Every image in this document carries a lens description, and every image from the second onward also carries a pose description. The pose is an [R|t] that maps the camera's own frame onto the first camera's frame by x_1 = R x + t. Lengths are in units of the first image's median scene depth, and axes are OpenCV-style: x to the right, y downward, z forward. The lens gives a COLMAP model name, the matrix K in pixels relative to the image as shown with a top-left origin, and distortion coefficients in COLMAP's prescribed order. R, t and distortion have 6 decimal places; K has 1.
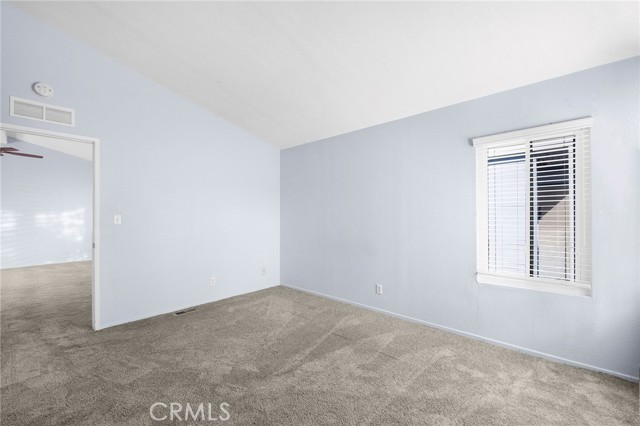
lens RADIAL K [[263.0, 0, 320.0], [0, 263.0, 213.0], [0, 0, 1]] dist [-0.000339, -0.000134]
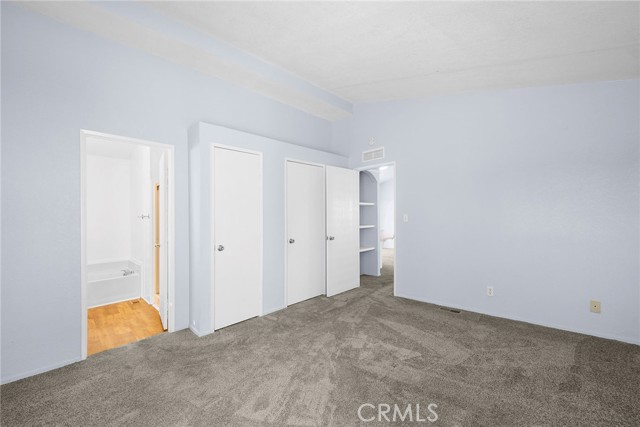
lens RADIAL K [[263.0, 0, 320.0], [0, 263.0, 213.5], [0, 0, 1]] dist [-0.000339, -0.000134]
pose [[0.018970, -0.006946, -0.999796, 0.643501], [0.020155, 0.999775, -0.006563, -0.003848], [0.999617, -0.020026, 0.019106, 0.621967]]
